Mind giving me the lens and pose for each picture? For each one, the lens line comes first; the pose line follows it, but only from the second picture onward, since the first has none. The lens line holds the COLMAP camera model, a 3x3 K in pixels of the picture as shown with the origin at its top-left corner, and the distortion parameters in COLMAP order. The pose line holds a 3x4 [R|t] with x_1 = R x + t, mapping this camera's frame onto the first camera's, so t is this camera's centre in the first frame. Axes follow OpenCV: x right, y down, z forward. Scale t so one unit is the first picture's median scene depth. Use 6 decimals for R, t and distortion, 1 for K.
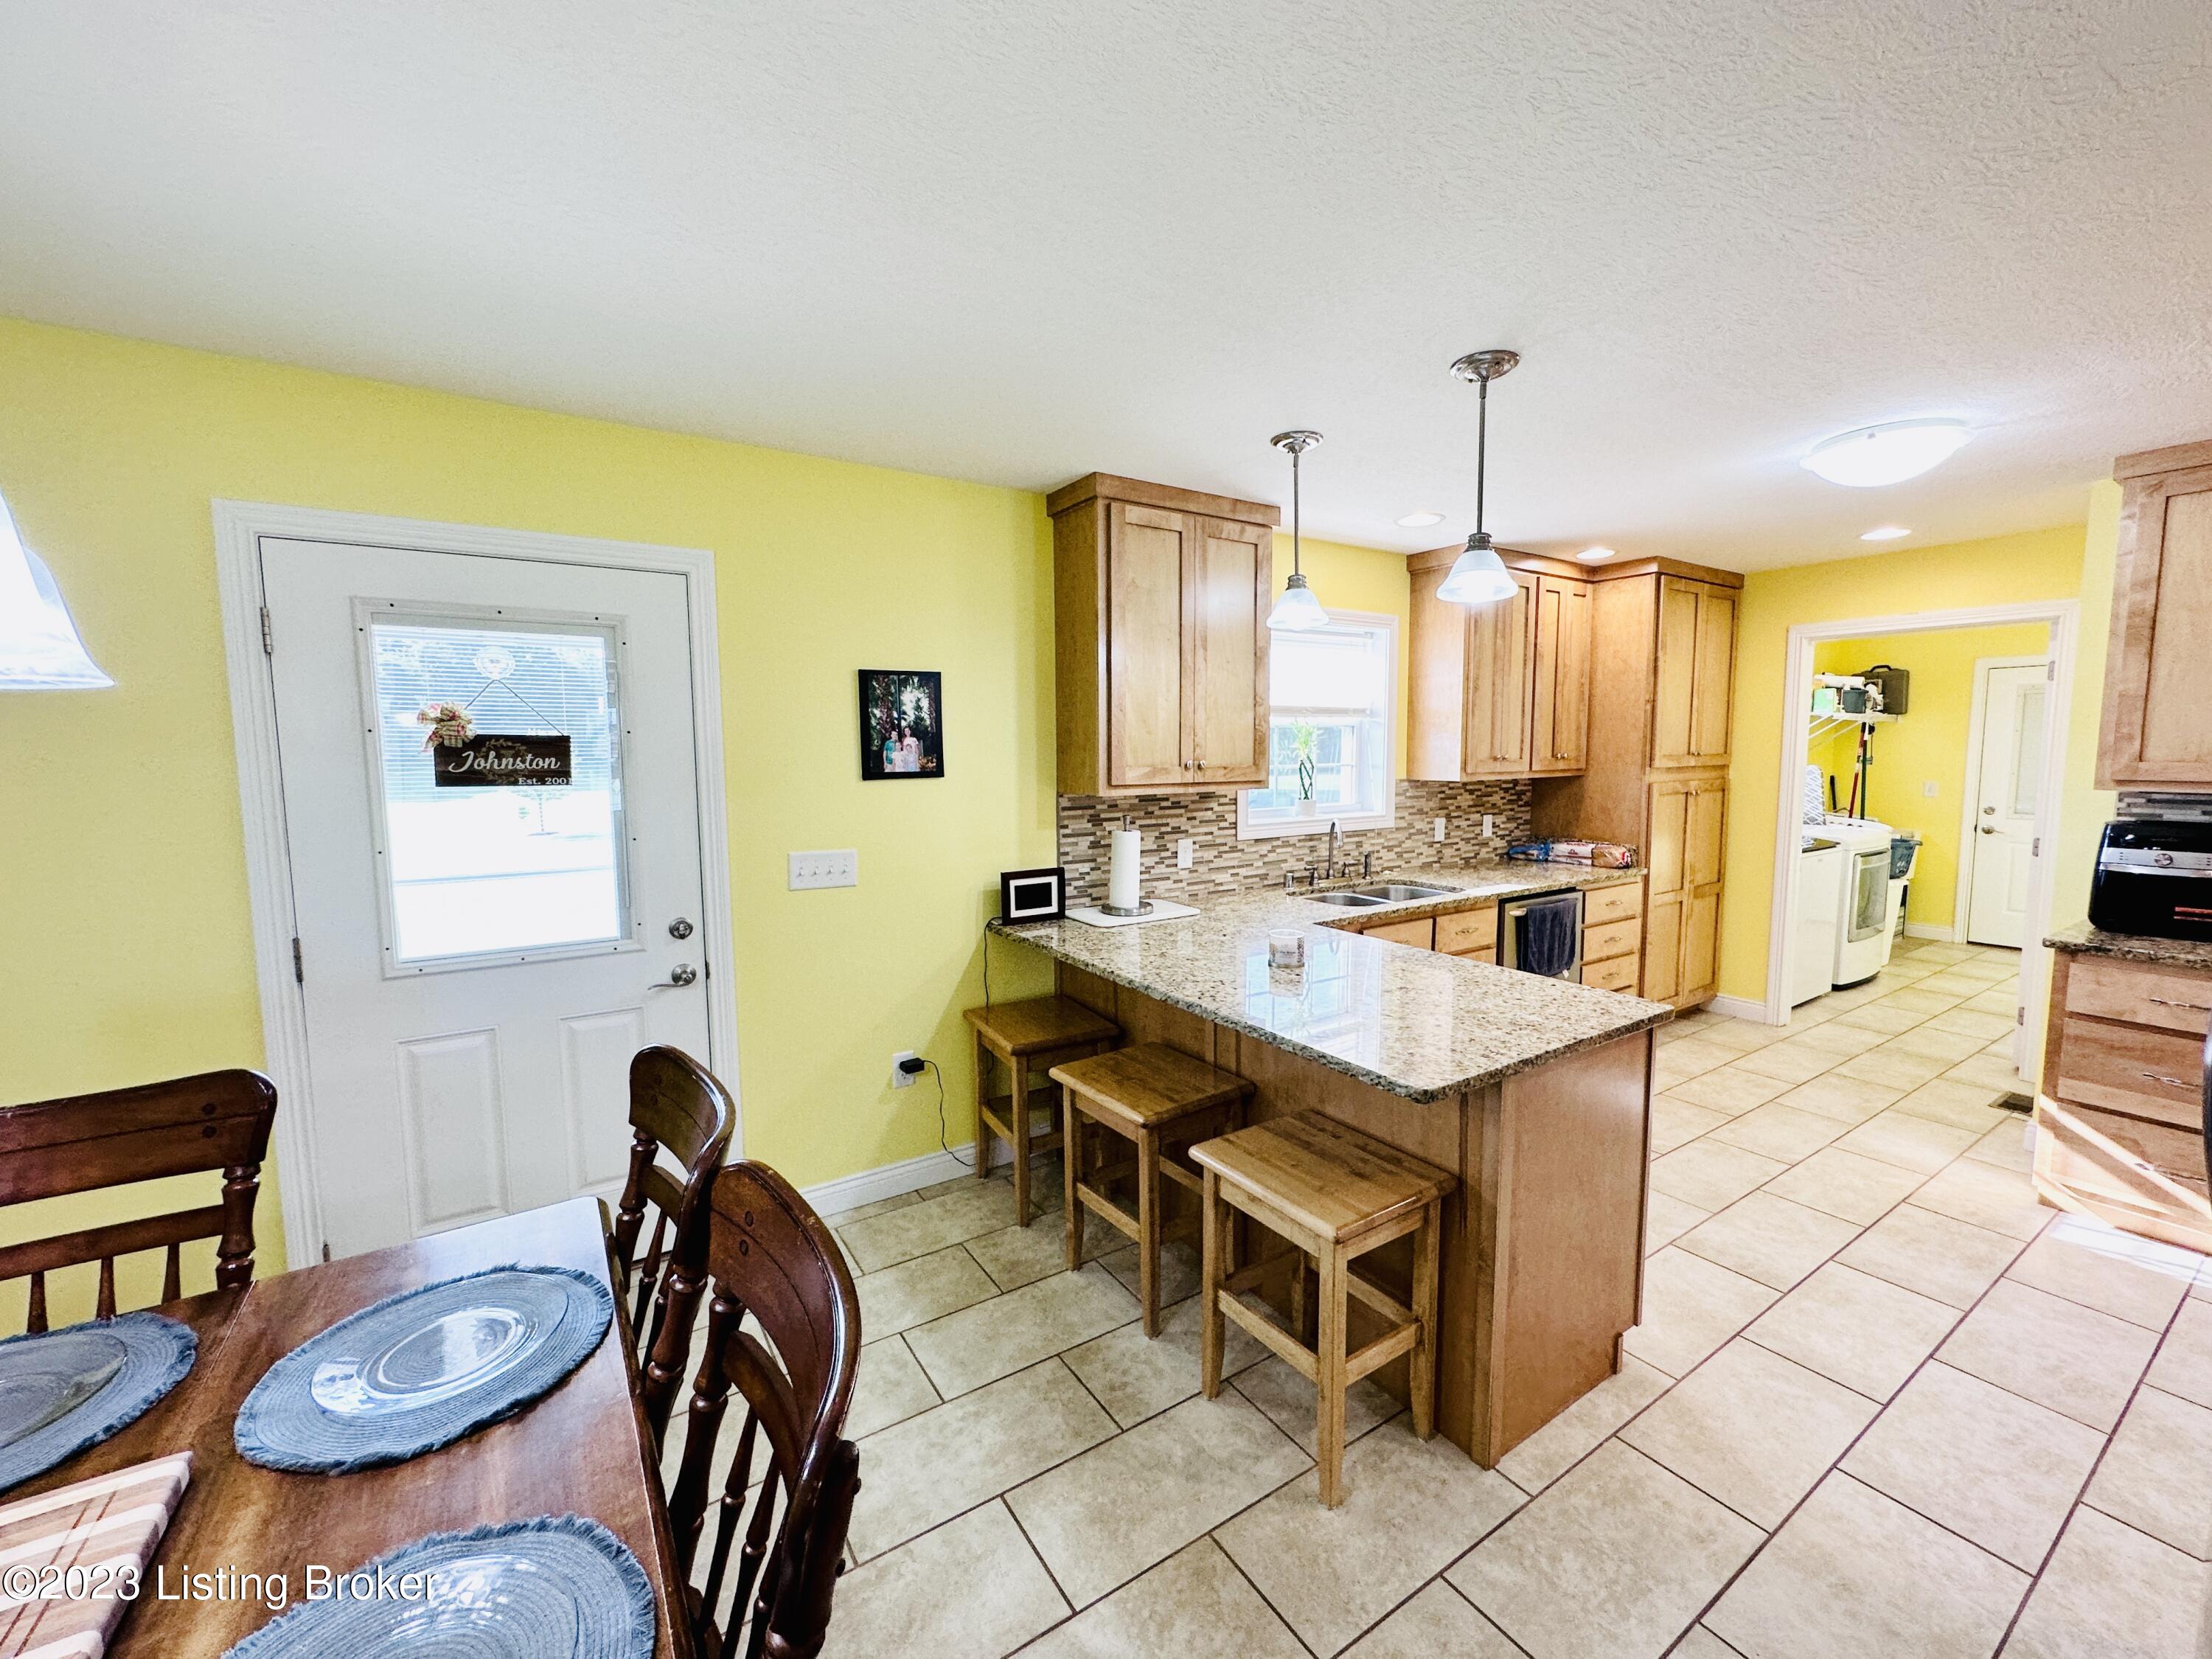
lens RADIAL K [[892.0, 0, 1110.5], [0, 892.0, 828.7], [0, 0, 1]] dist [0.000650, 0.000009]
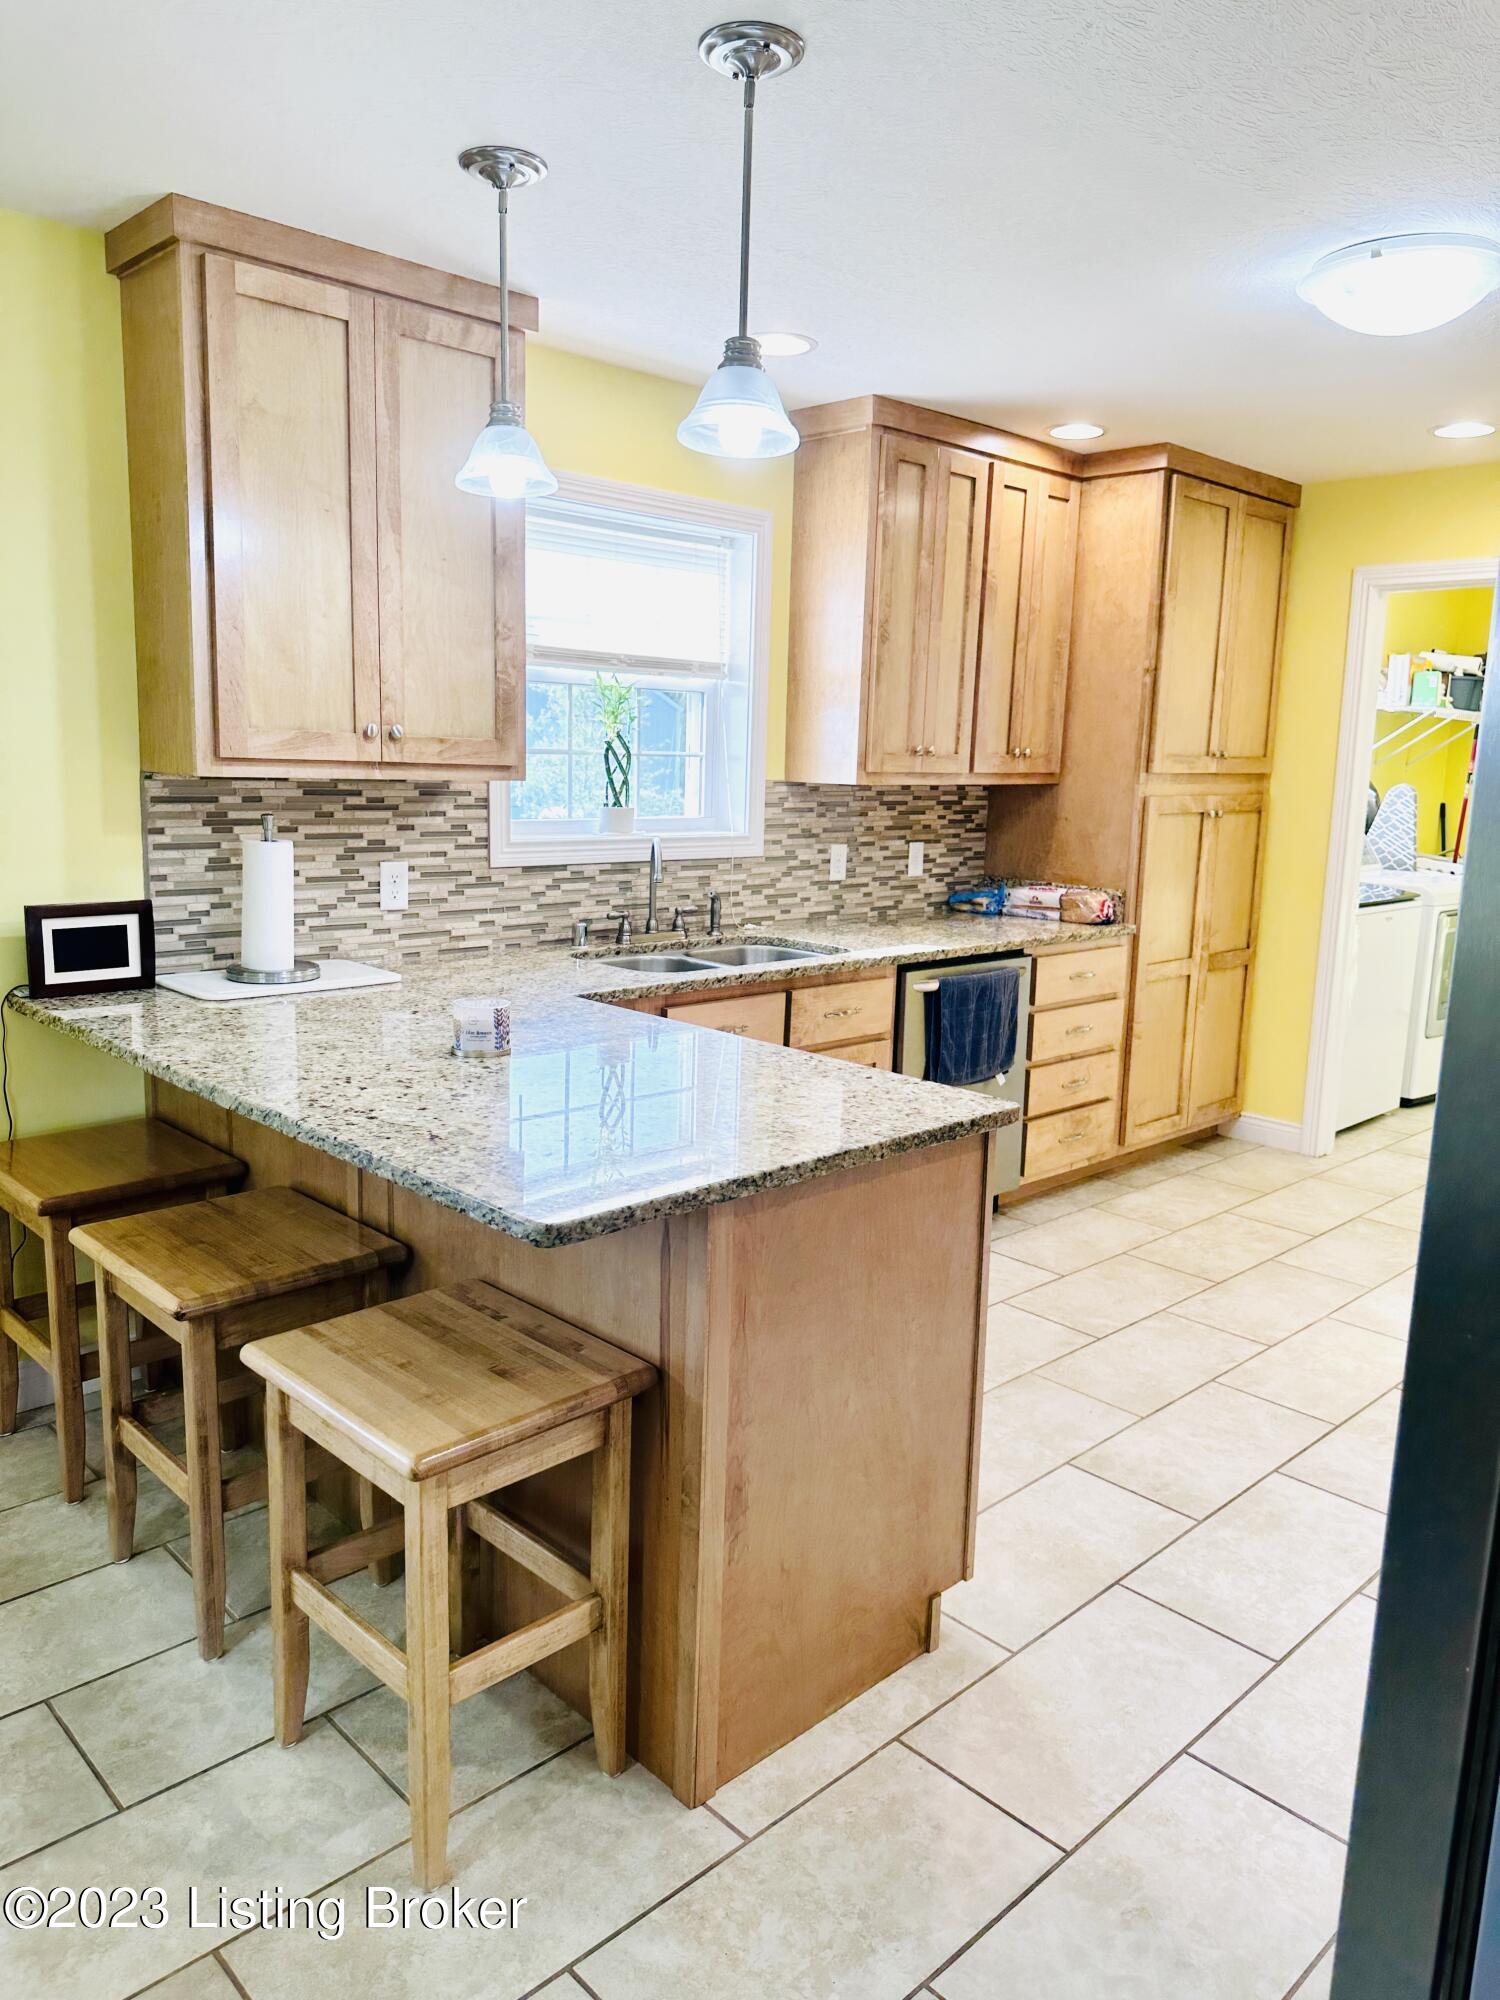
lens RADIAL K [[1408.0, 0, 740.3], [0, 1408.0, 989.0], [0, 0, 1]] dist [0.154823, -0.268780]
pose [[0.982158, 0.002815, 0.188035, 0.147004], [-0.016949, 0.997144, 0.073604, 0.025214], [-0.187291, -0.075478, 0.979400, 0.005659]]
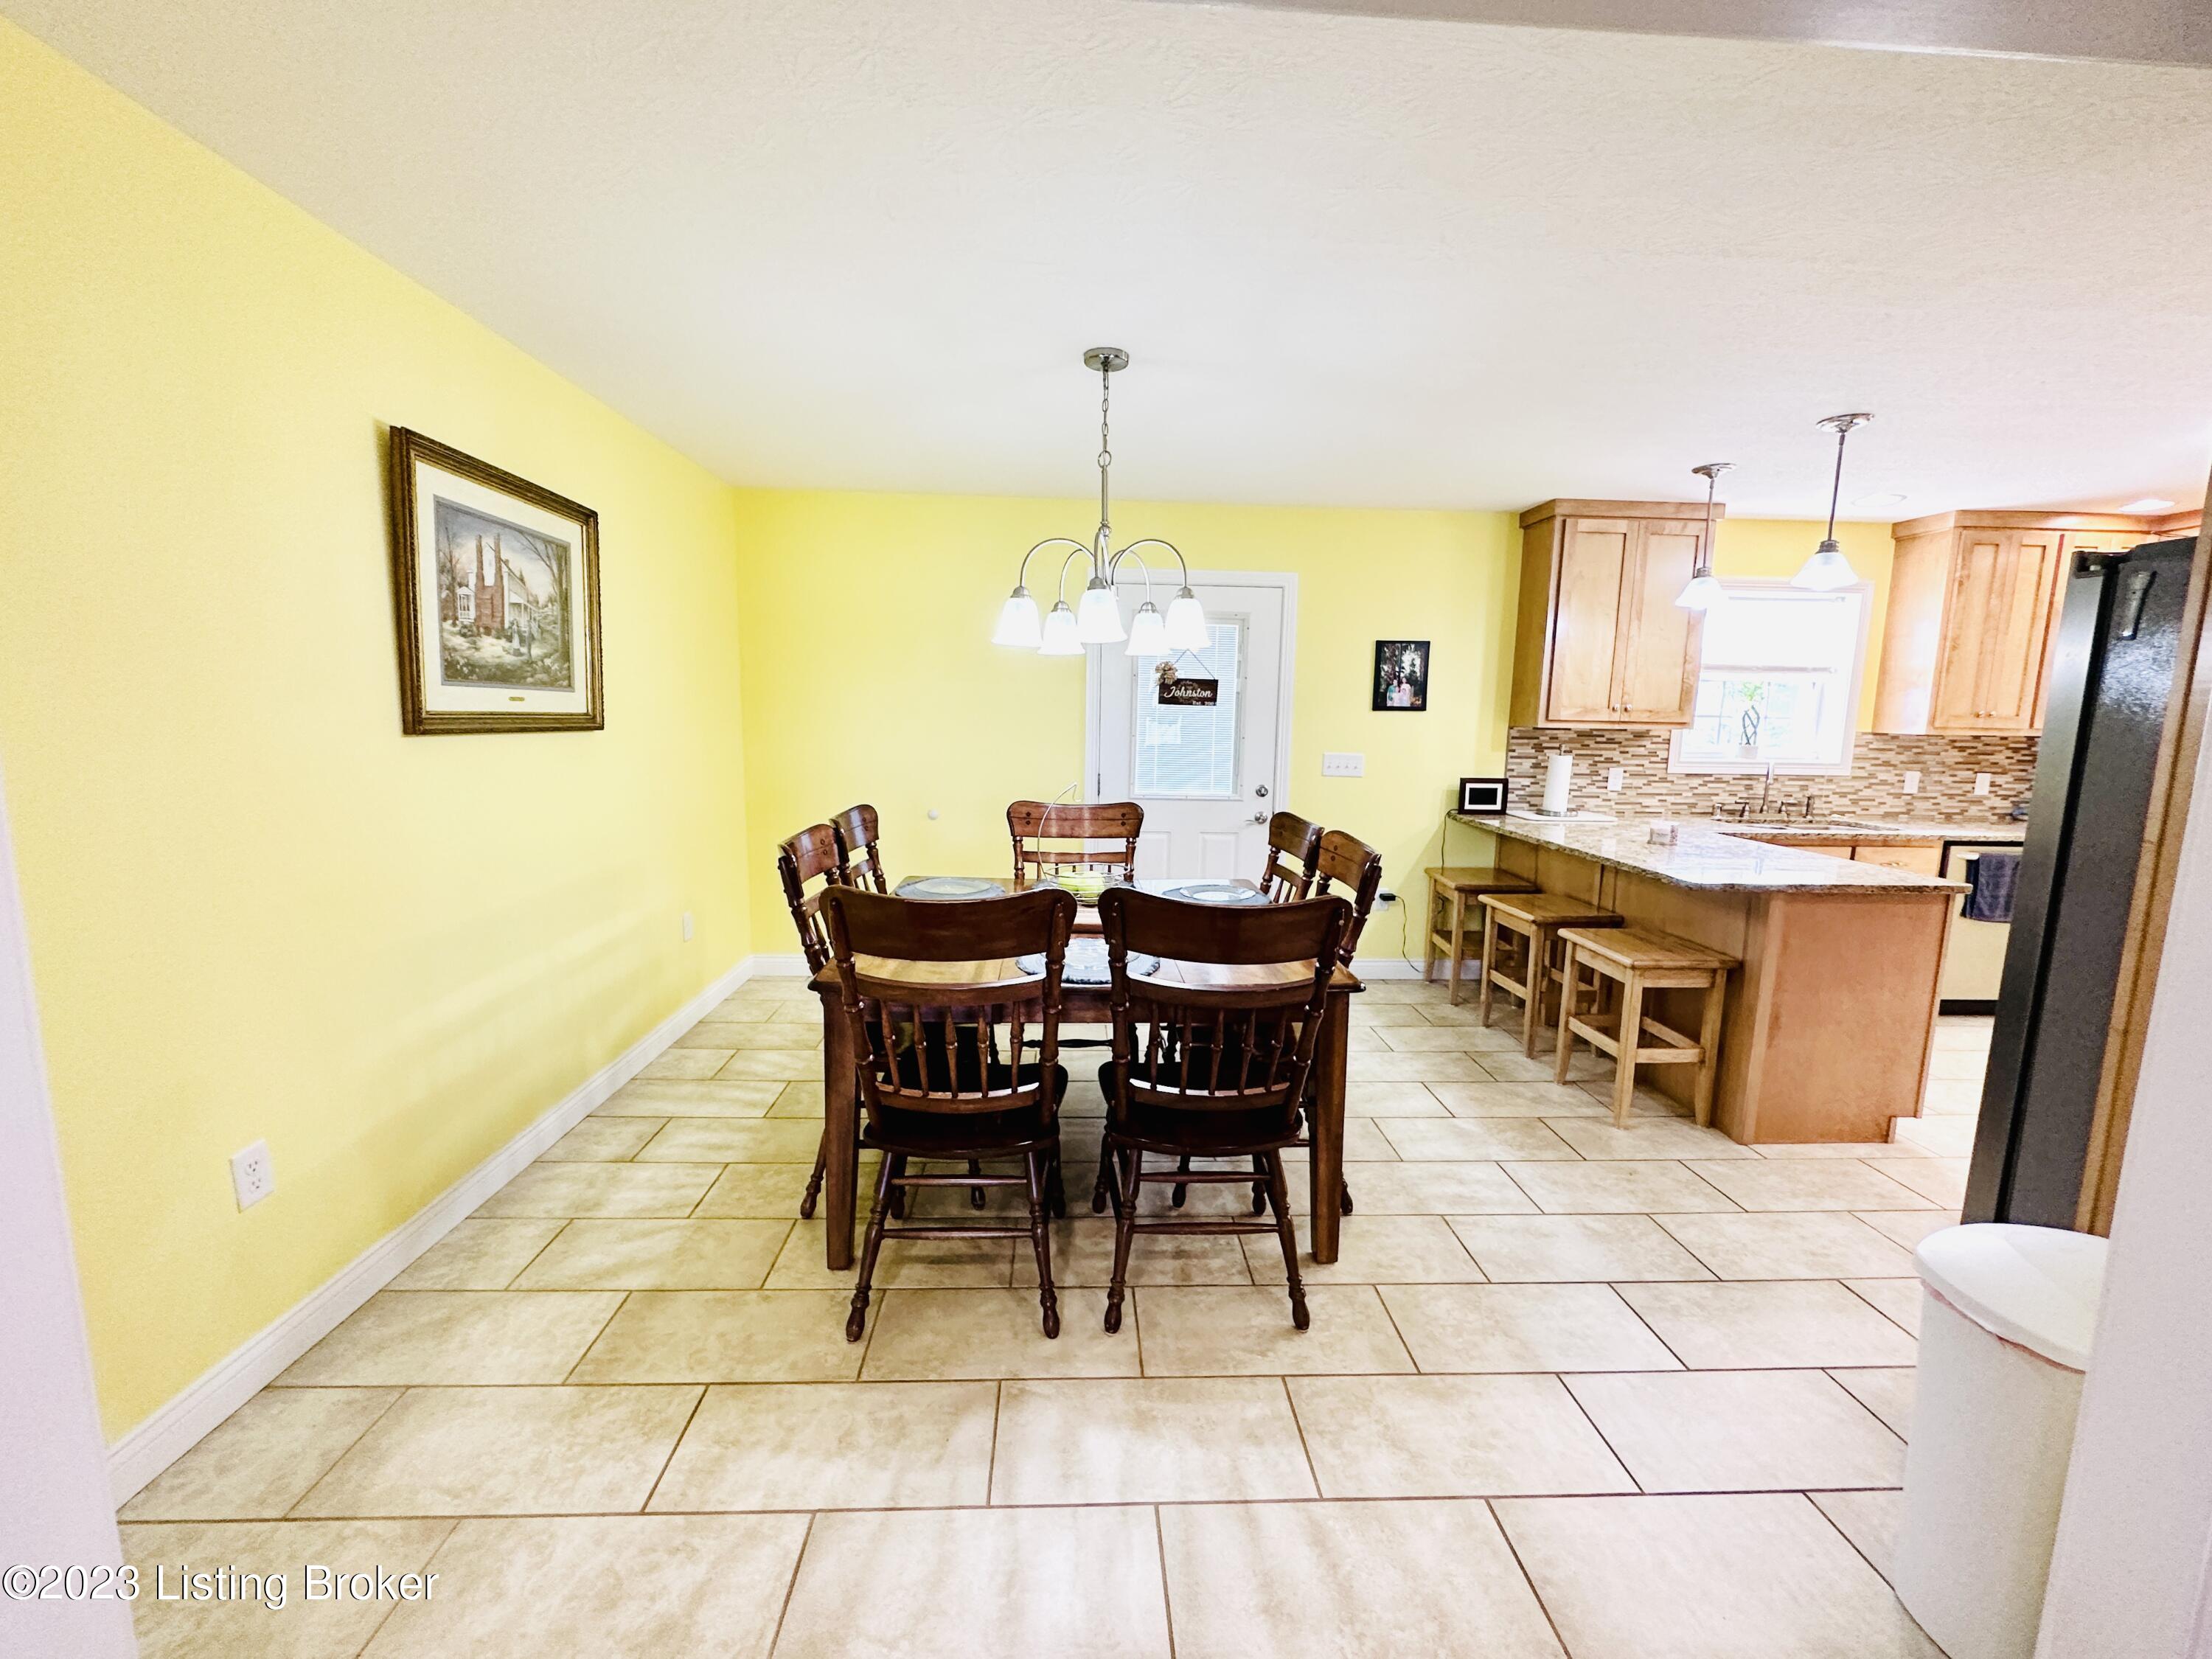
lens RADIAL K [[884.0, 0, 1110.7], [0, 884.0, 828.1], [0, 0, 1]] dist [0.001034, 0.000362]
pose [[0.862417, 0.090874, -0.497975, 0.107473], [-0.070525, 0.995730, 0.059569, 0.081269], [0.501262, -0.016254, 0.865143, -0.523456]]
